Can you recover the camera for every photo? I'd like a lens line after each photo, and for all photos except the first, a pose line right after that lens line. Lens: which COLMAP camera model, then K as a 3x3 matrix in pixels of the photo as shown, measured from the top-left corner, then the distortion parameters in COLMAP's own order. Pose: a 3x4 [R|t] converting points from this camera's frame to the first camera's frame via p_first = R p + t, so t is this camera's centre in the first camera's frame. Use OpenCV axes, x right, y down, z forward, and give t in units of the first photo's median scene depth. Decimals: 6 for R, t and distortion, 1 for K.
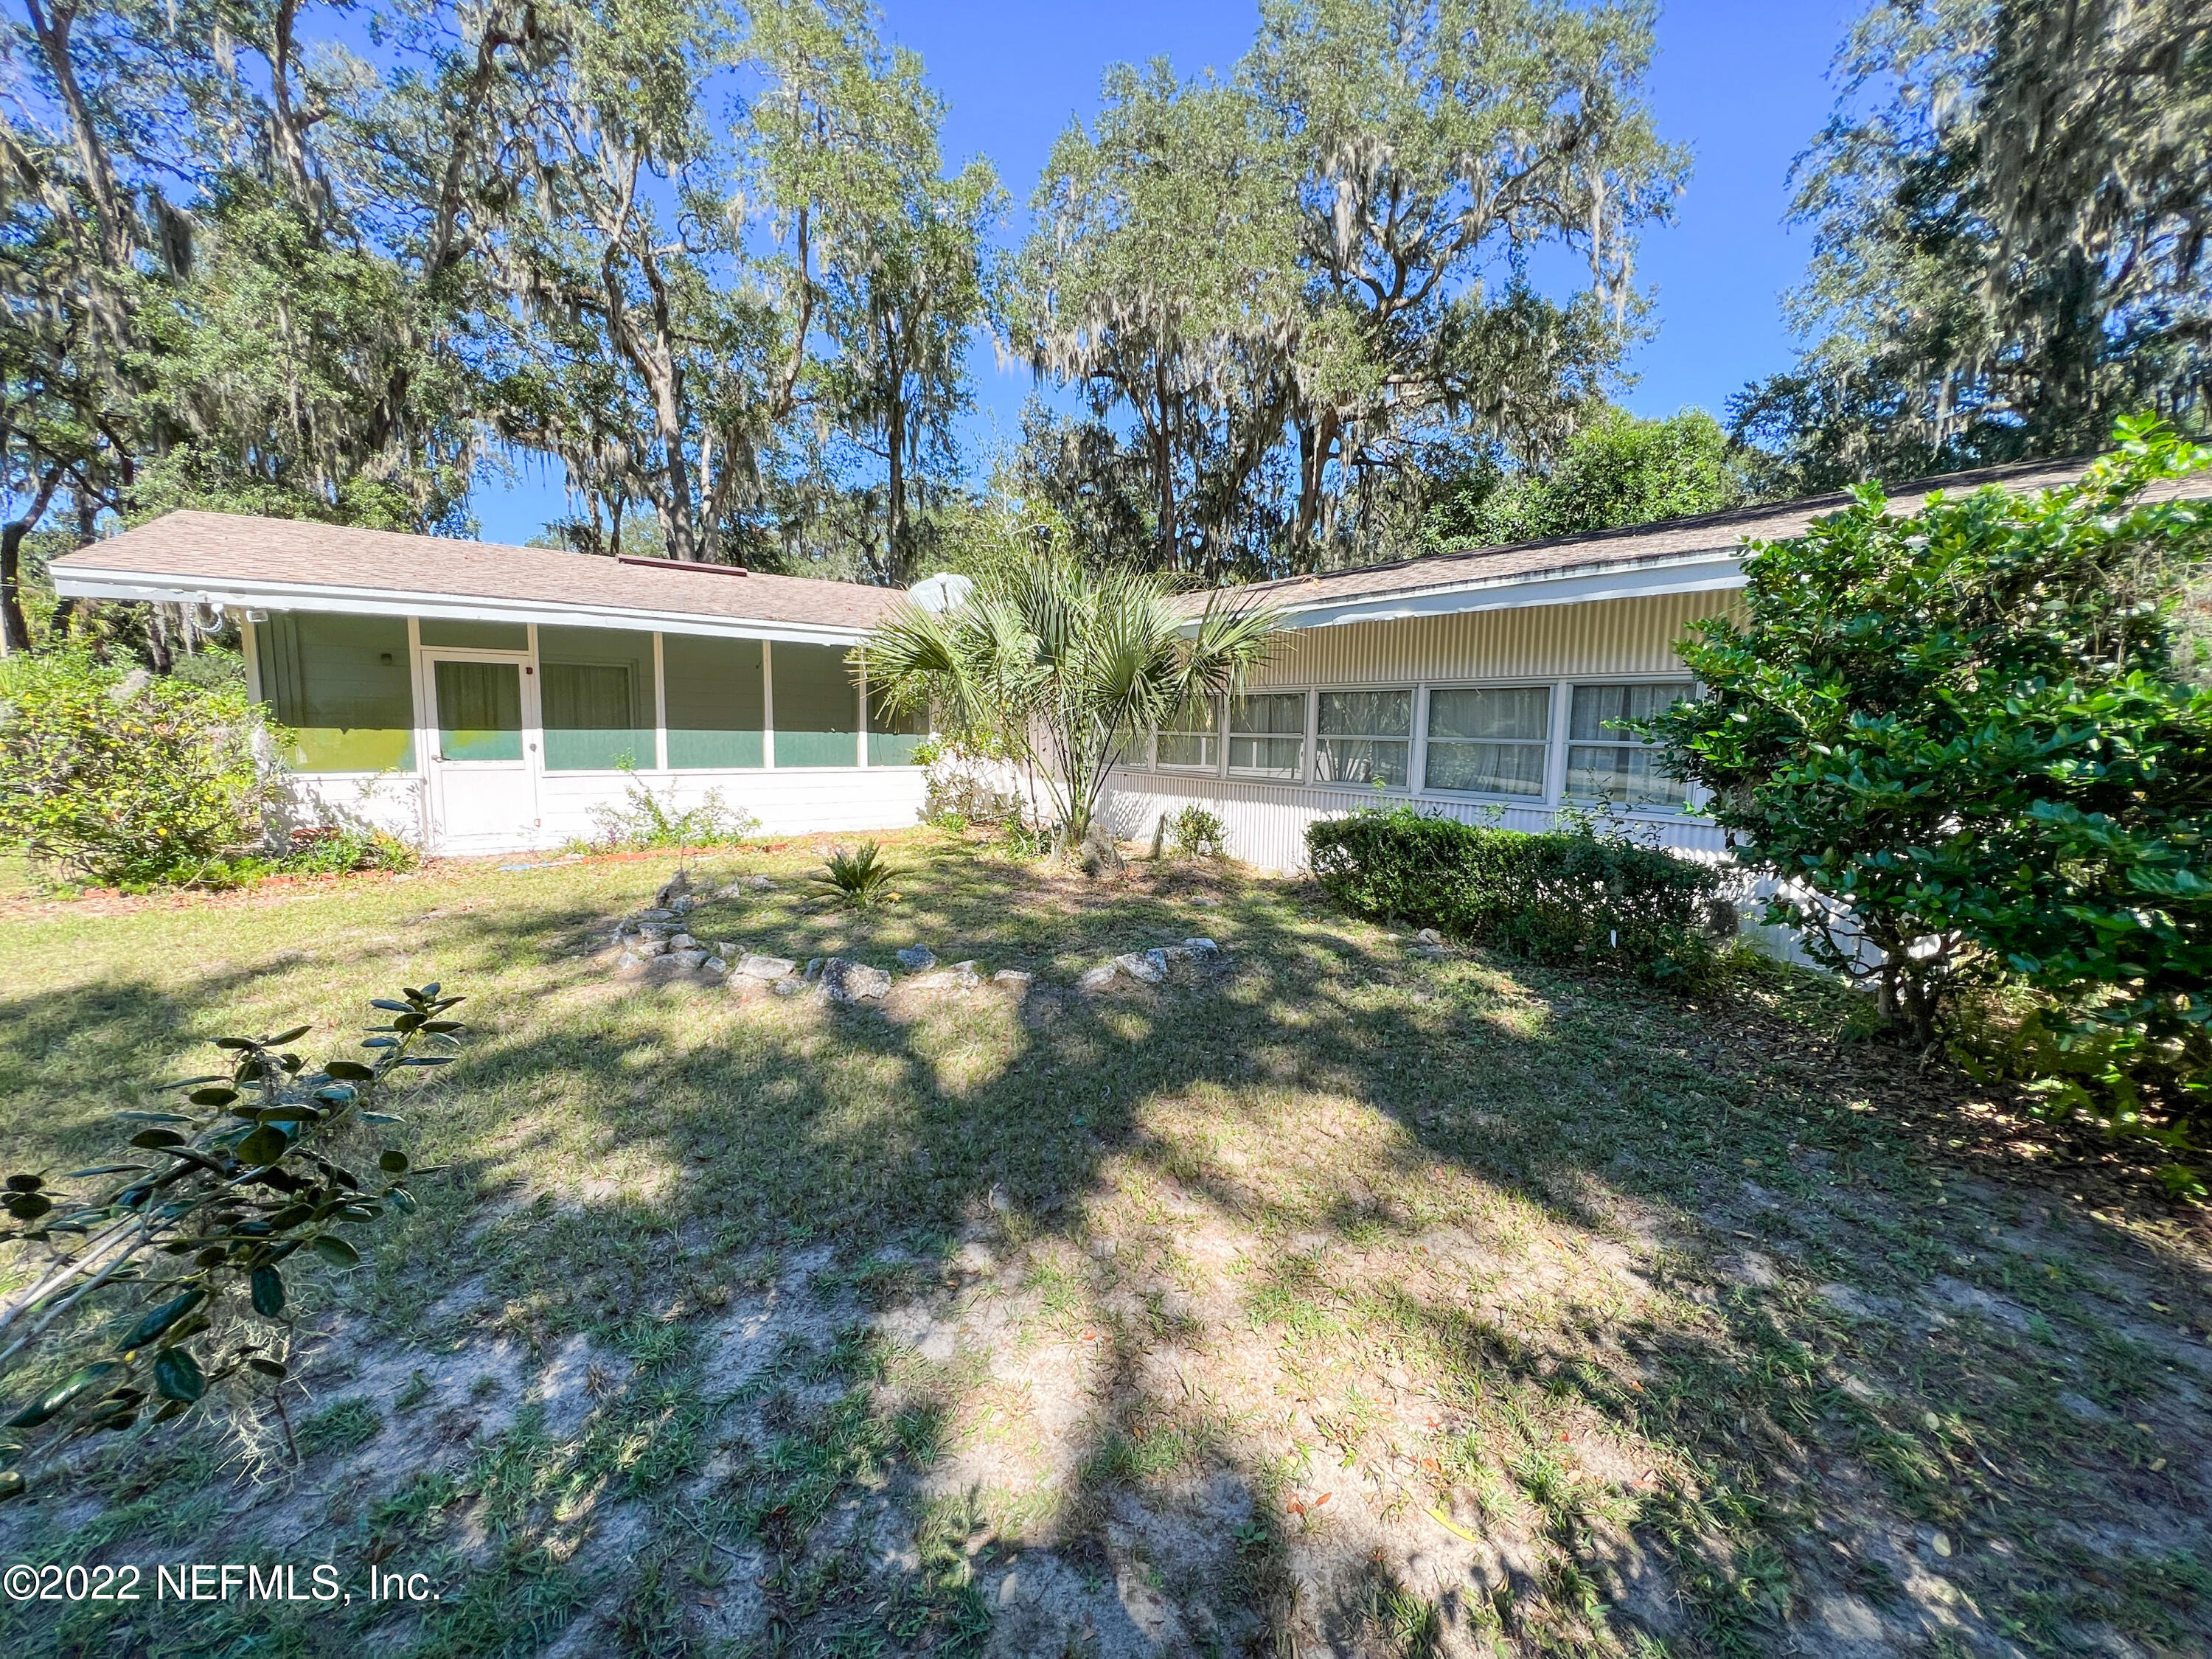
lens RADIAL K [[892.1, 0, 1096.1], [0, 892.1, 830.5], [0, 0, 1]] dist [0.007172, -0.000430]
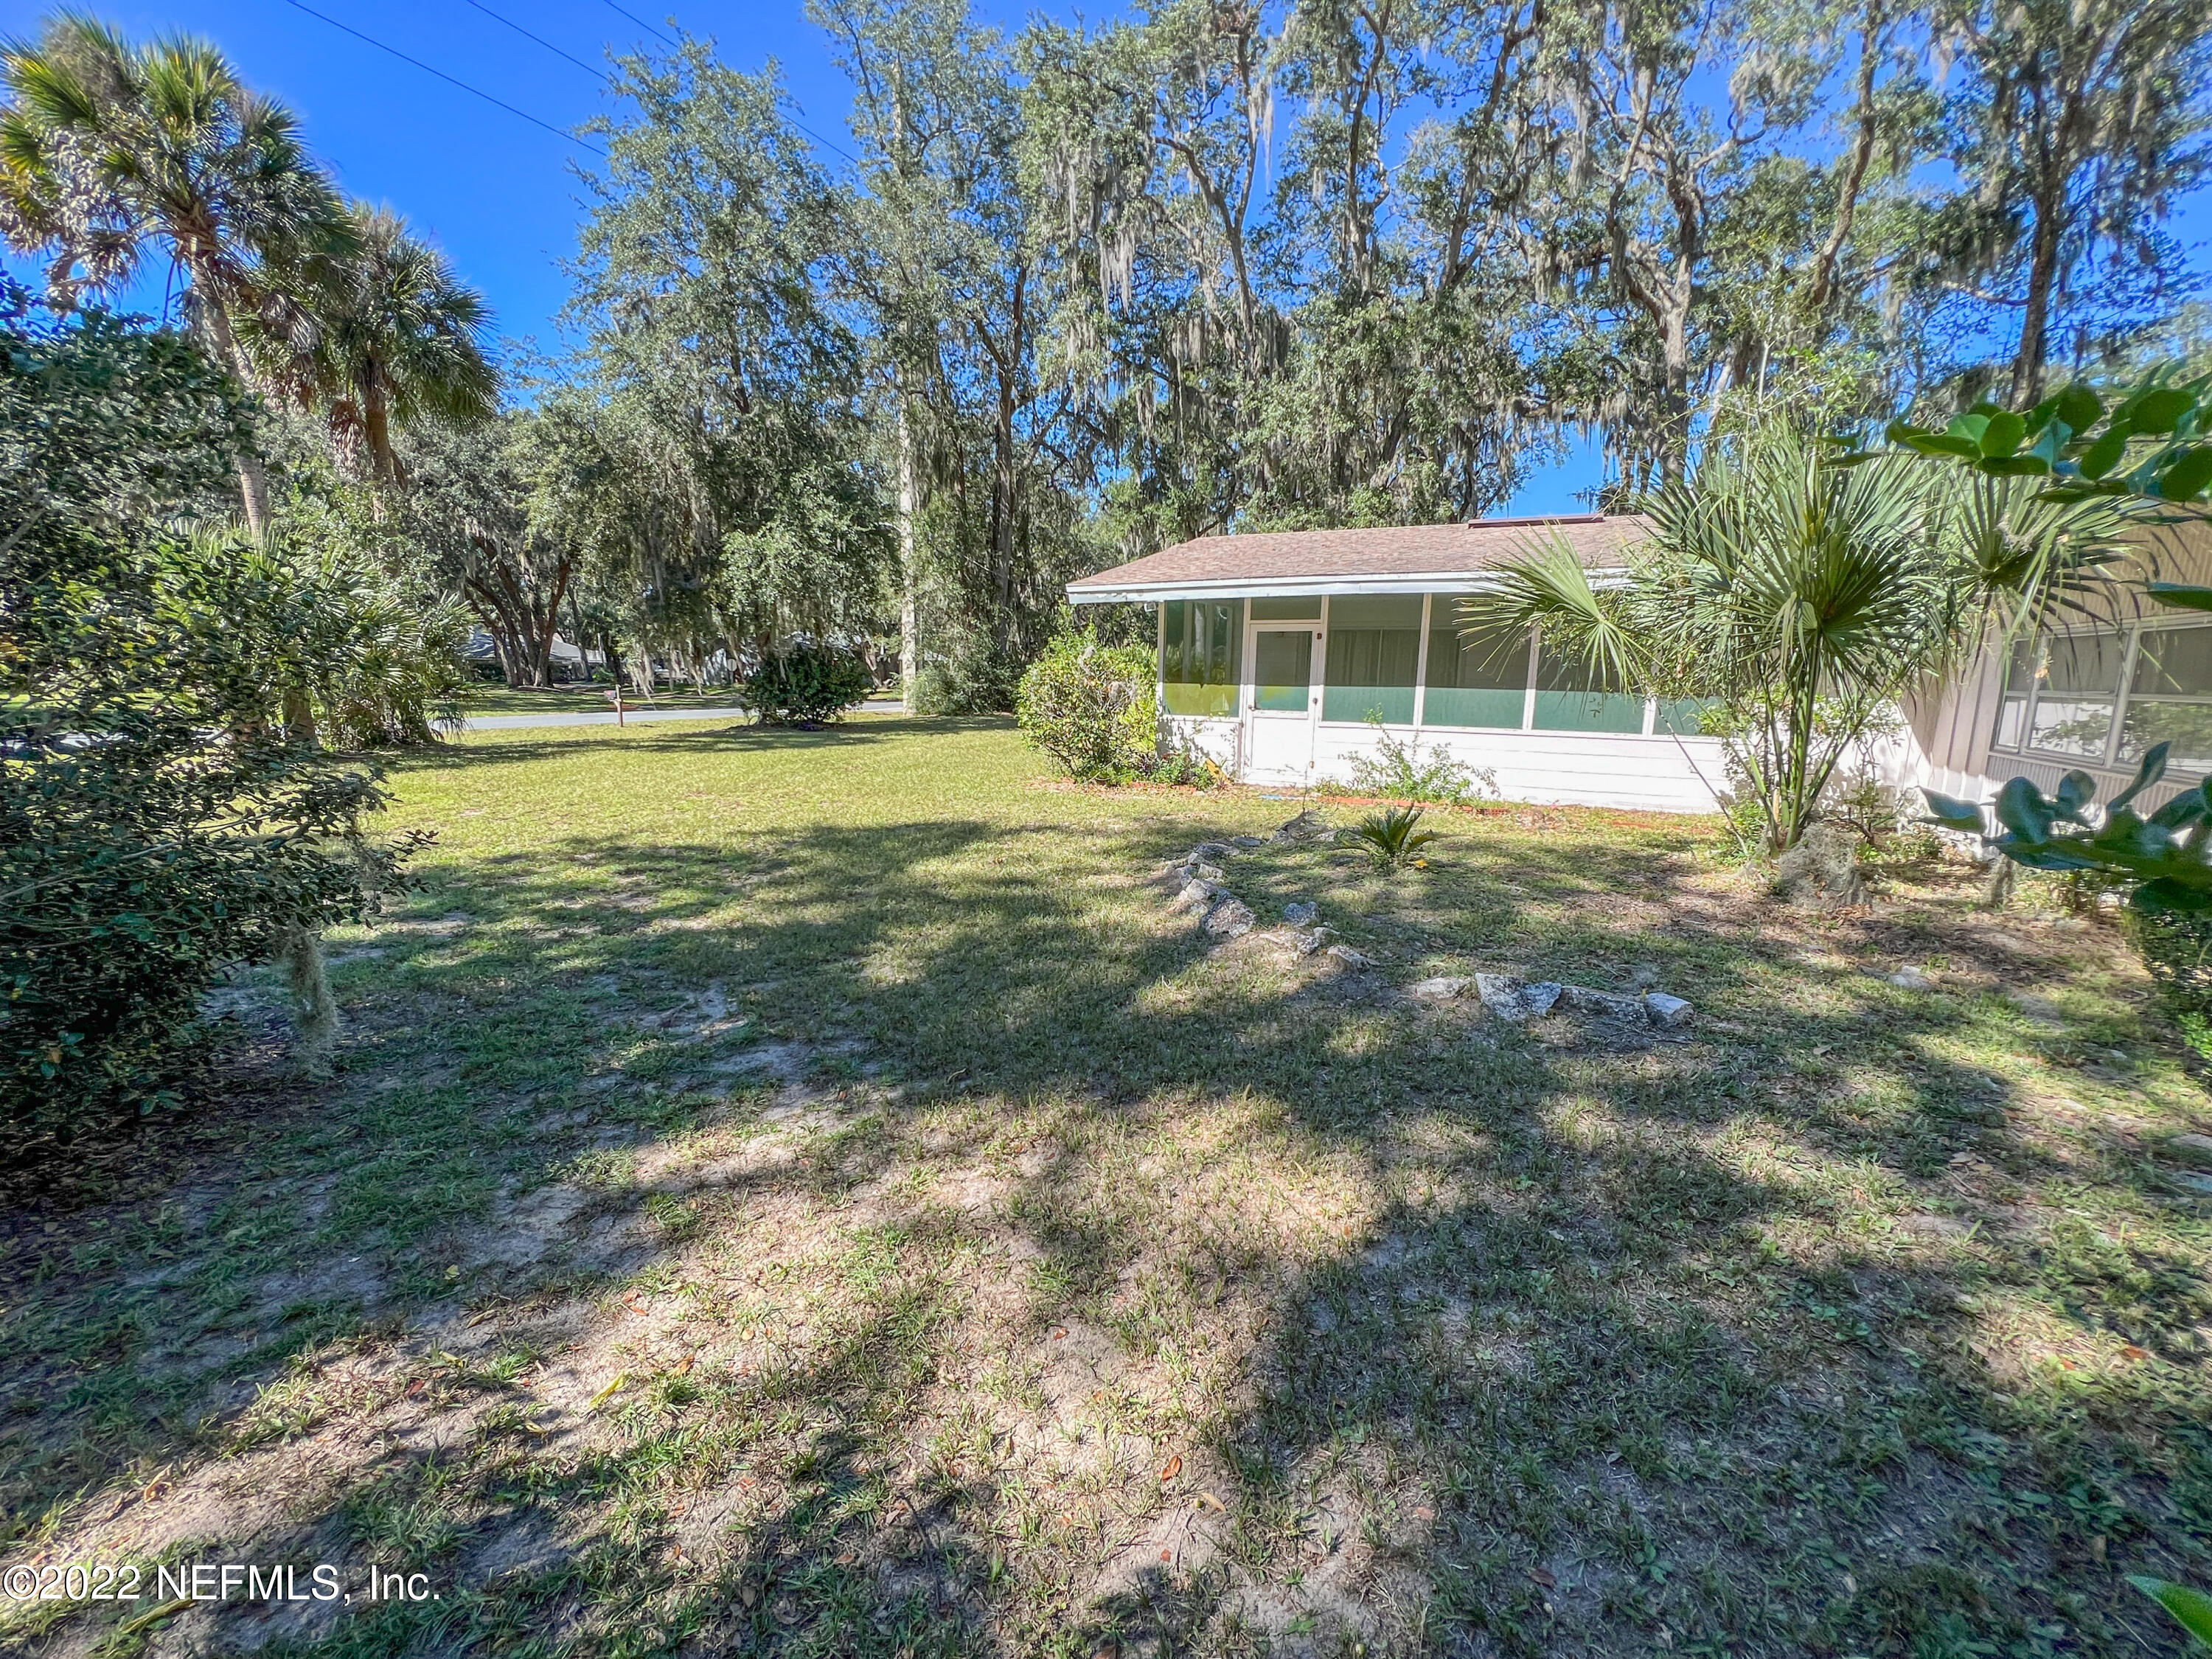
lens RADIAL K [[892.1, 0, 1097.1], [0, 892.1, 824.8], [0, 0, 1]] dist [0.007172, -0.000430]
pose [[0.468044, 0.141098, -0.872368, 0.380434], [-0.116449, 0.988410, 0.097390, -0.015451], [0.875999, 0.056004, 0.479050, 0.241339]]
